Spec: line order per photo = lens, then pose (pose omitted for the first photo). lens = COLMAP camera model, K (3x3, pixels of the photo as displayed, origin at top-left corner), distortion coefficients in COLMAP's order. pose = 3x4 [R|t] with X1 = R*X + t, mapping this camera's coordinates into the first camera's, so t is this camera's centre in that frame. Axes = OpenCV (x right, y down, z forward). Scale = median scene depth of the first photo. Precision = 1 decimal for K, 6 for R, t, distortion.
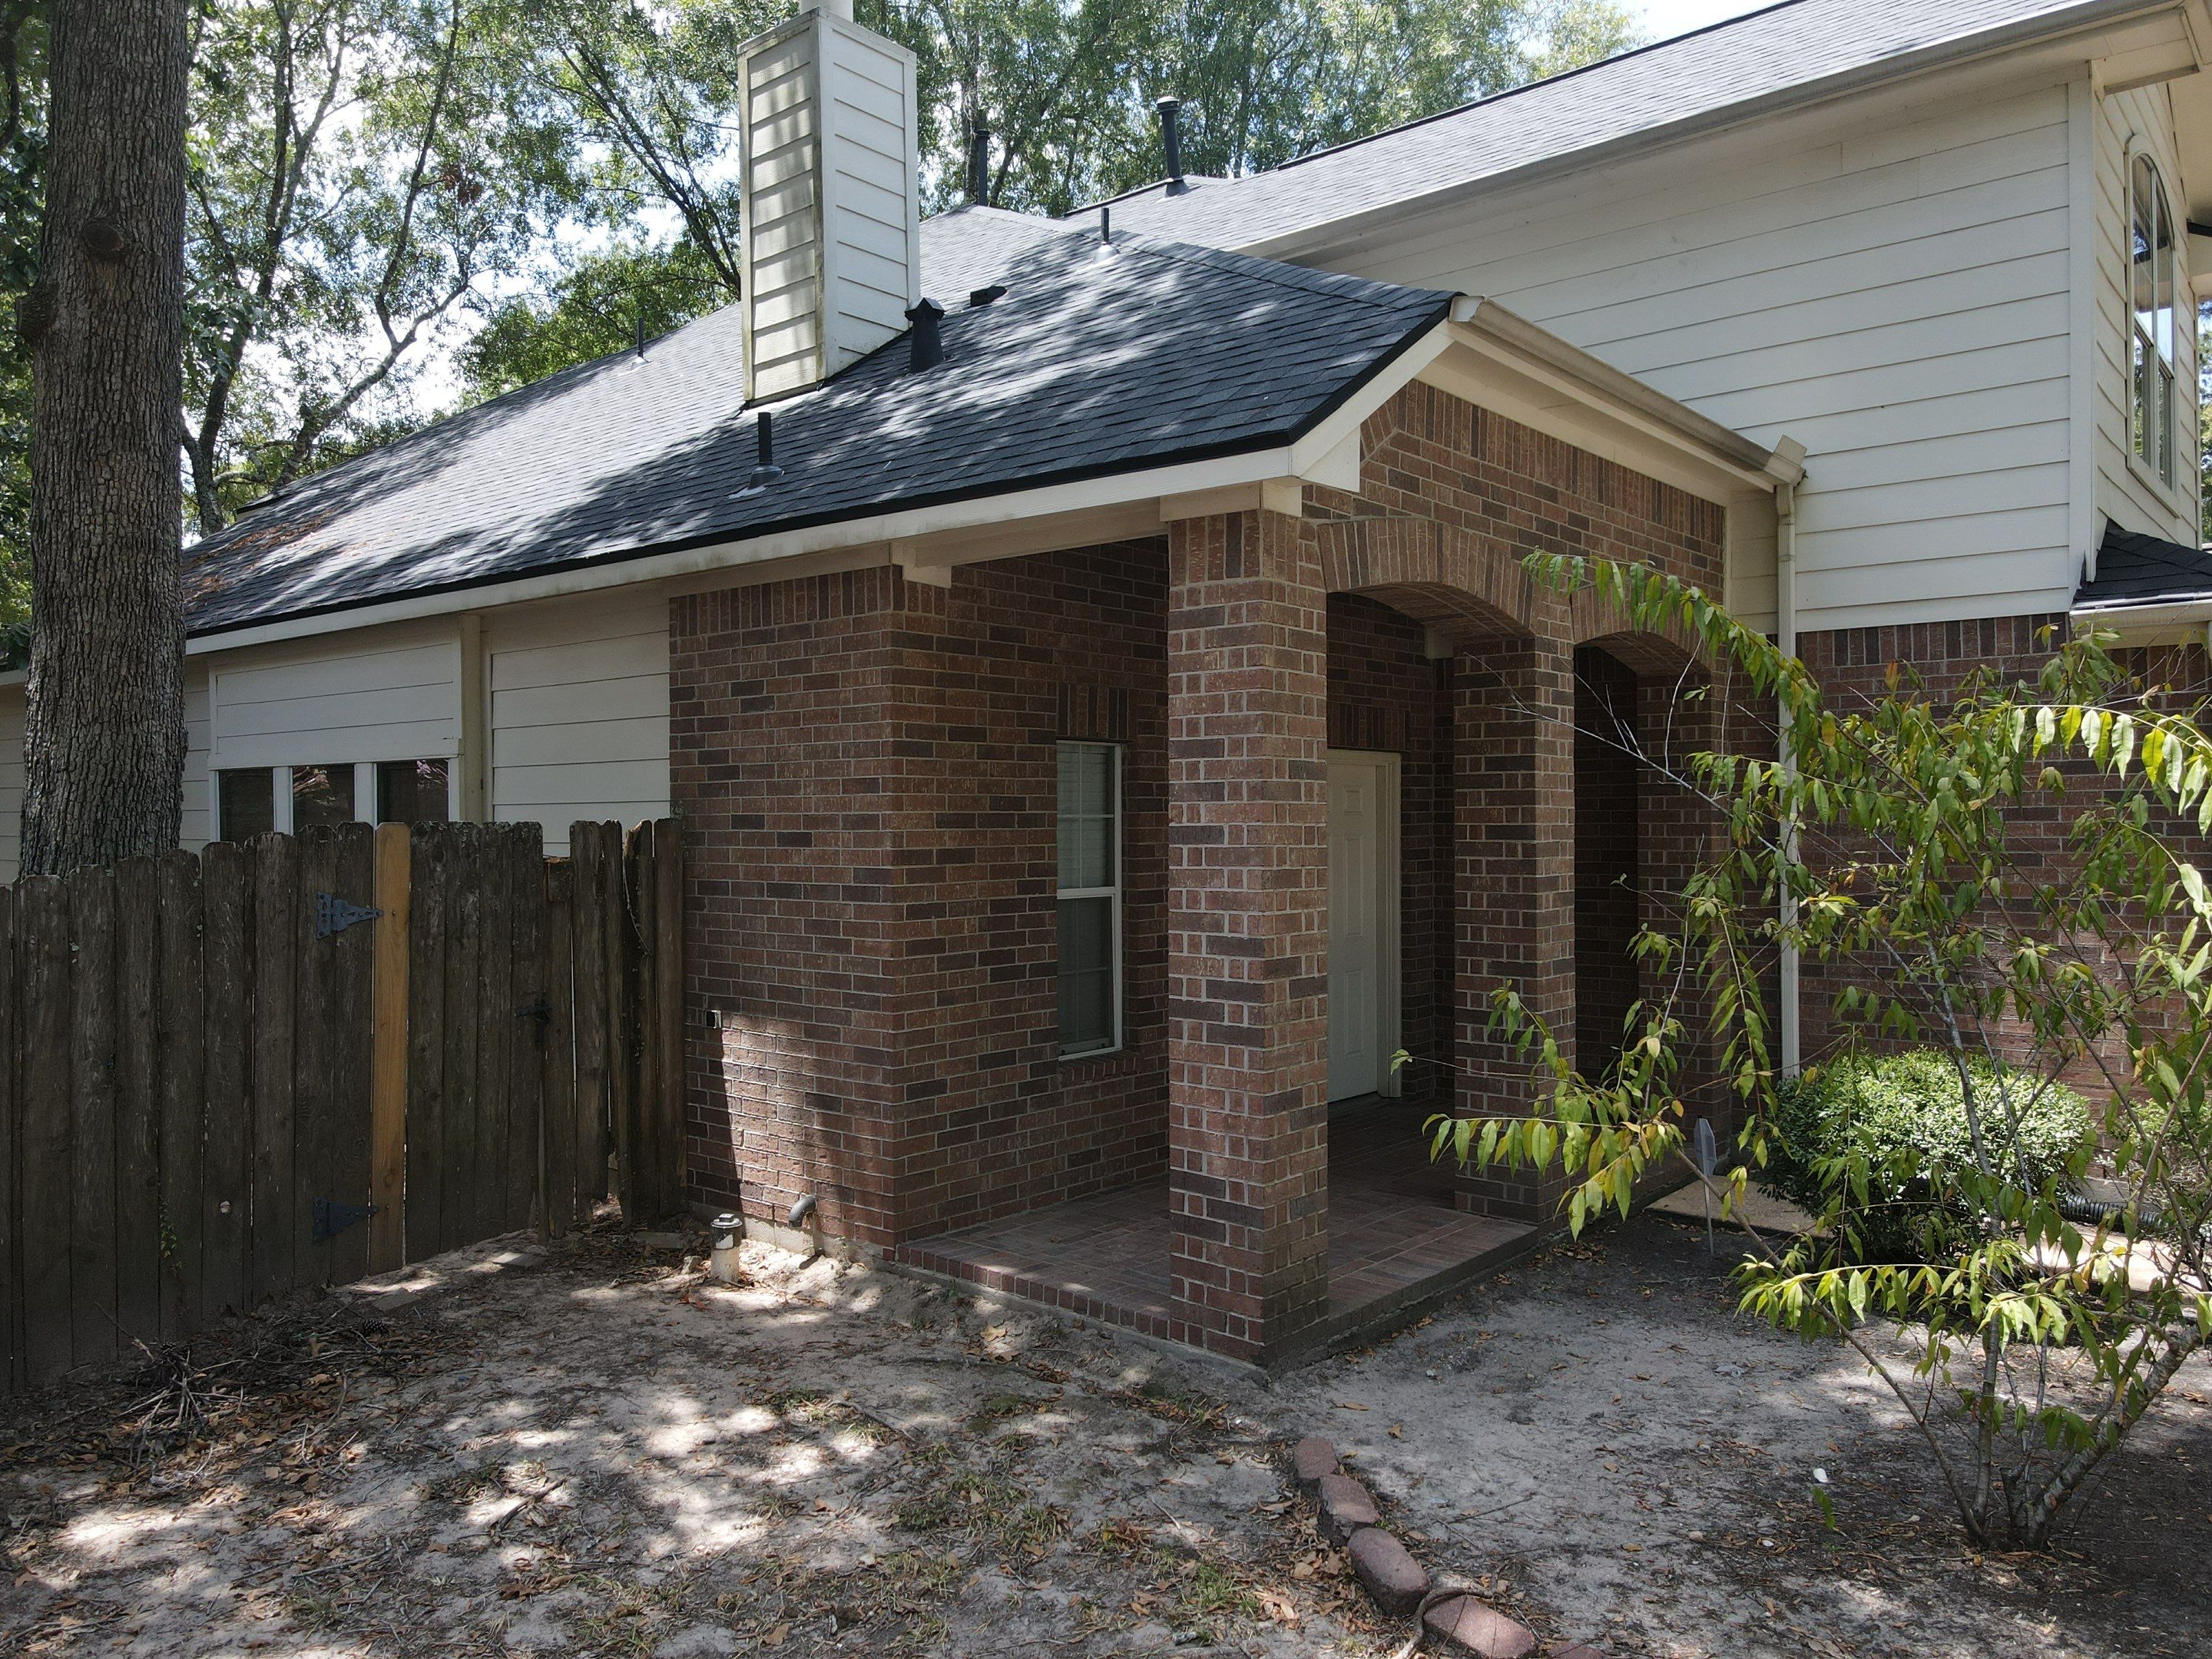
lens RADIAL K [[1615.2, 0, 1106.0], [0, 1615.2, 829.5], [0, 0, 1]] dist [-0.000331, 0.023532]
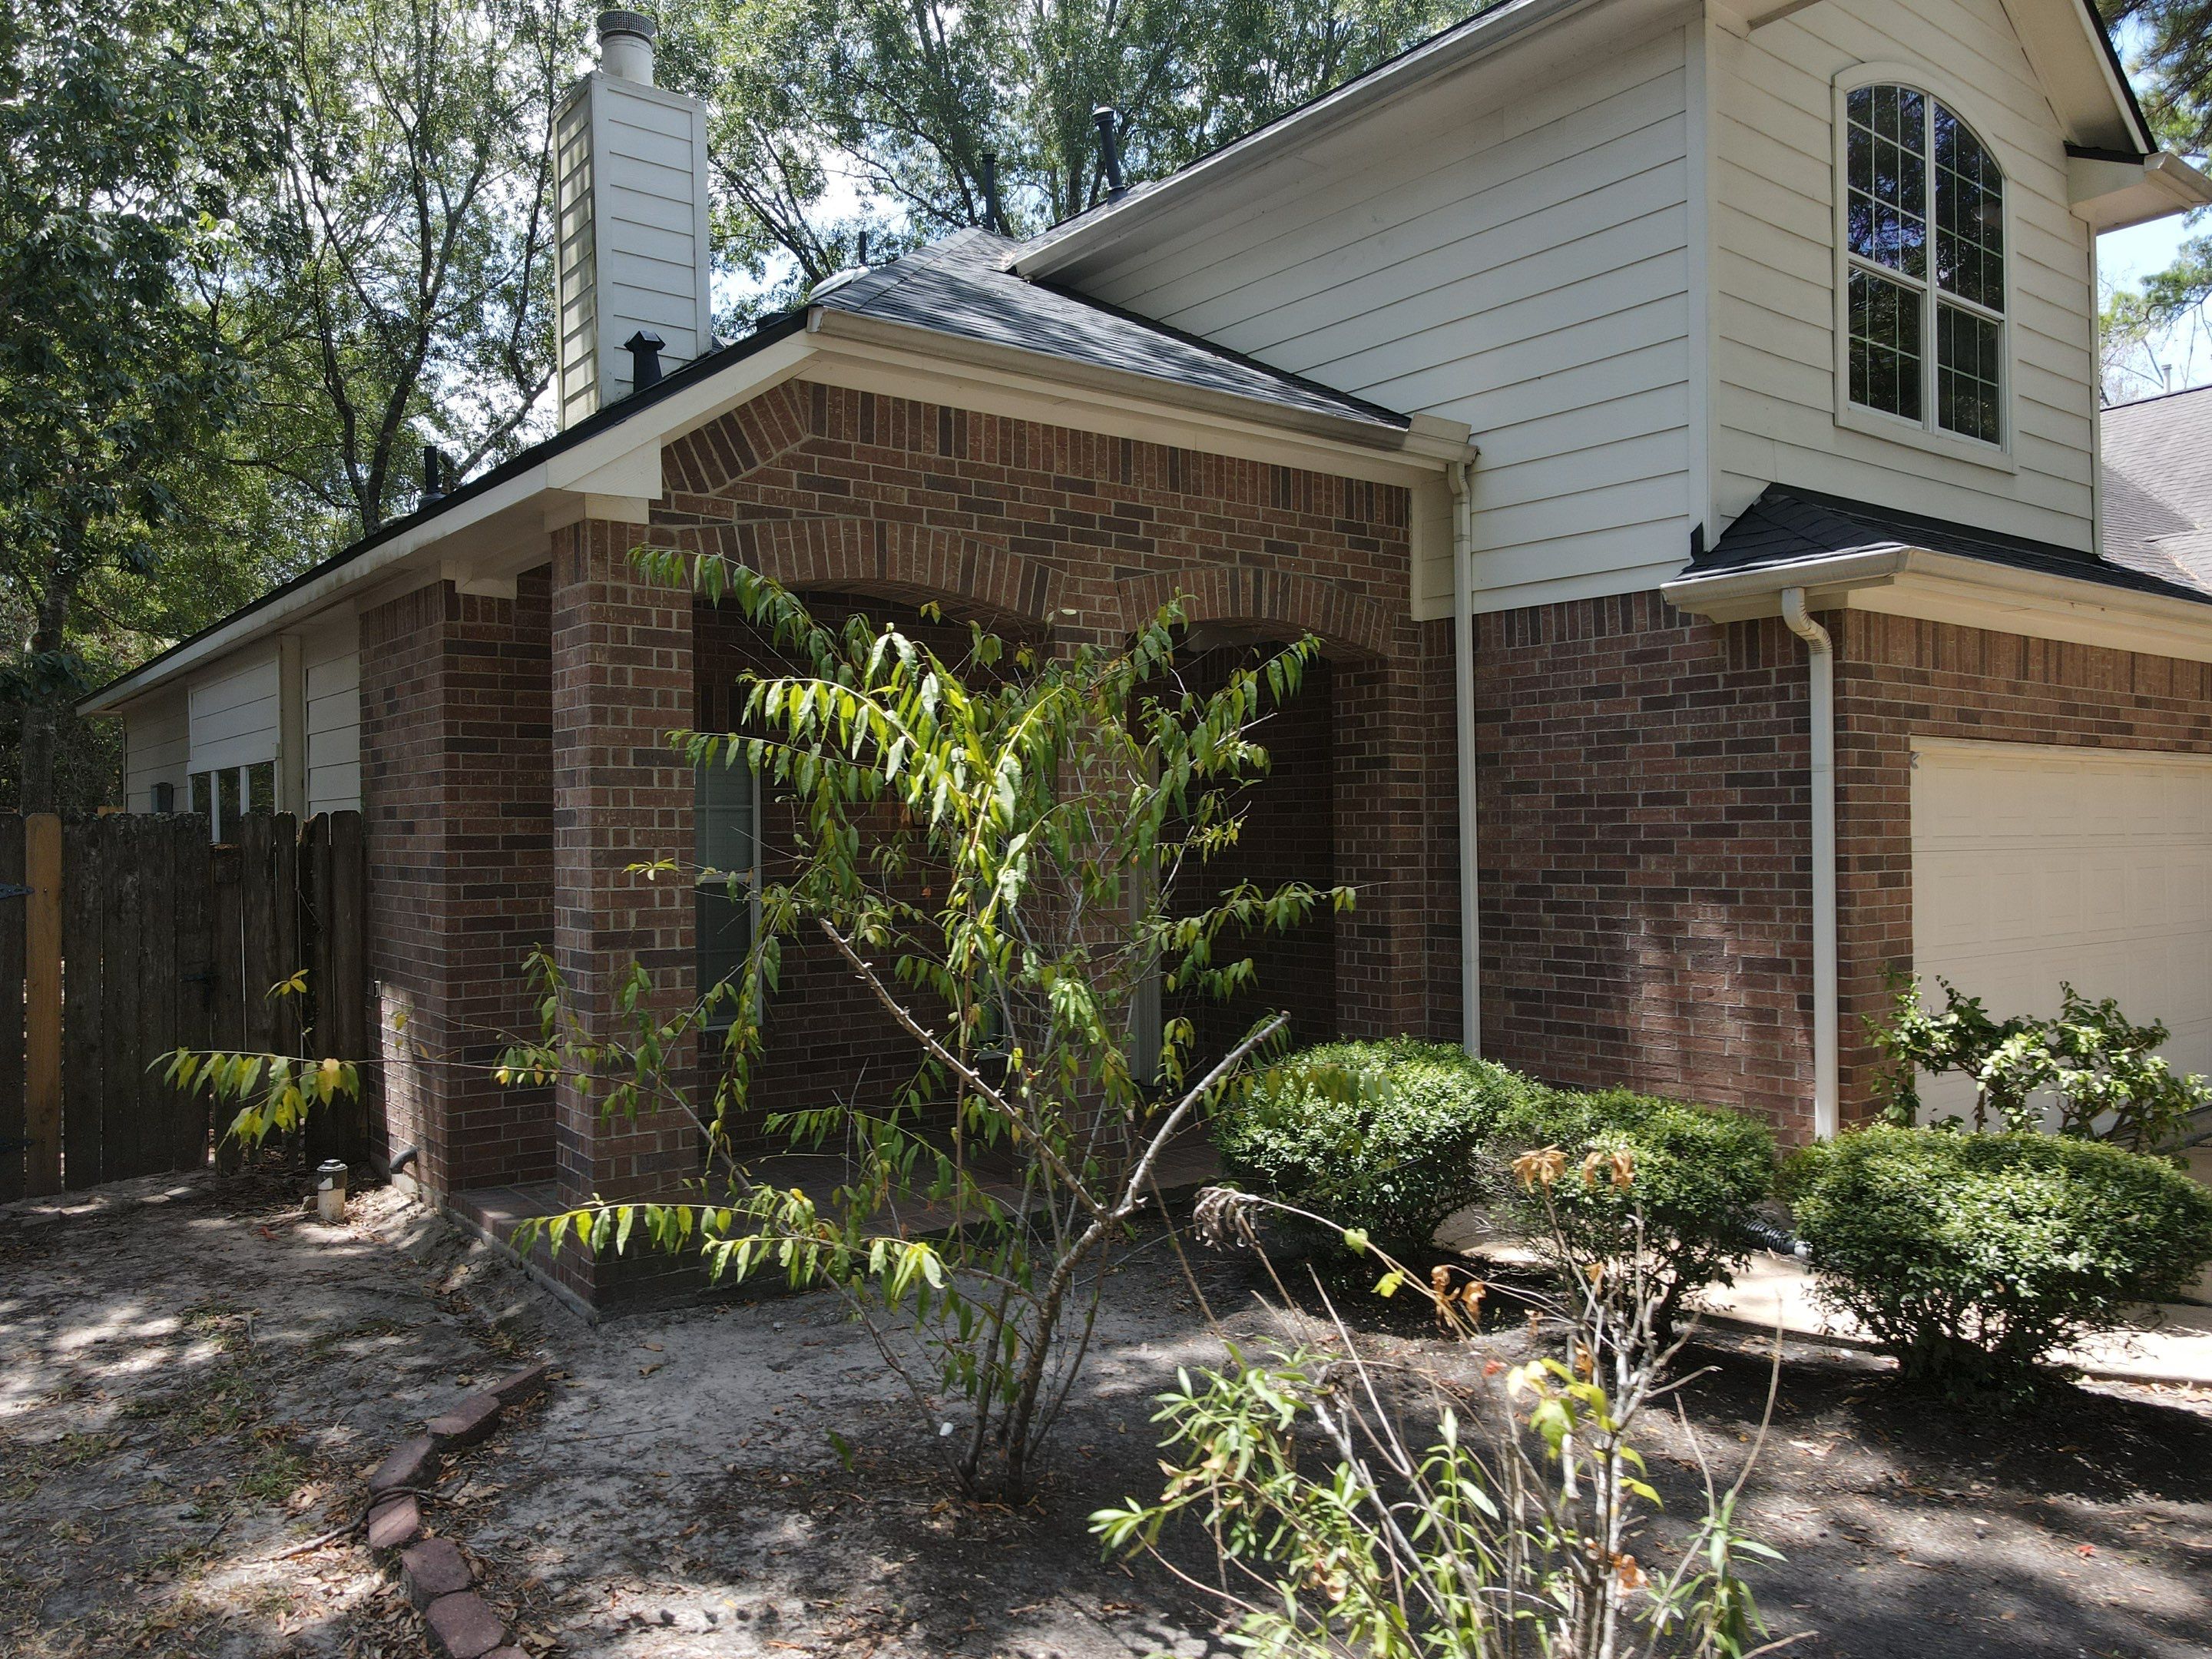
lens RADIAL K [[1615.2, 0, 1106.0], [0, 1615.2, 829.5], [0, 0, 1]] dist [-0.000331, 0.023532]
pose [[0.978070, -0.003969, -0.208239, 0.544035], [0.003205, 0.999987, -0.004006, 0.014021], [0.208252, 0.003250, 0.978070, 0.006900]]
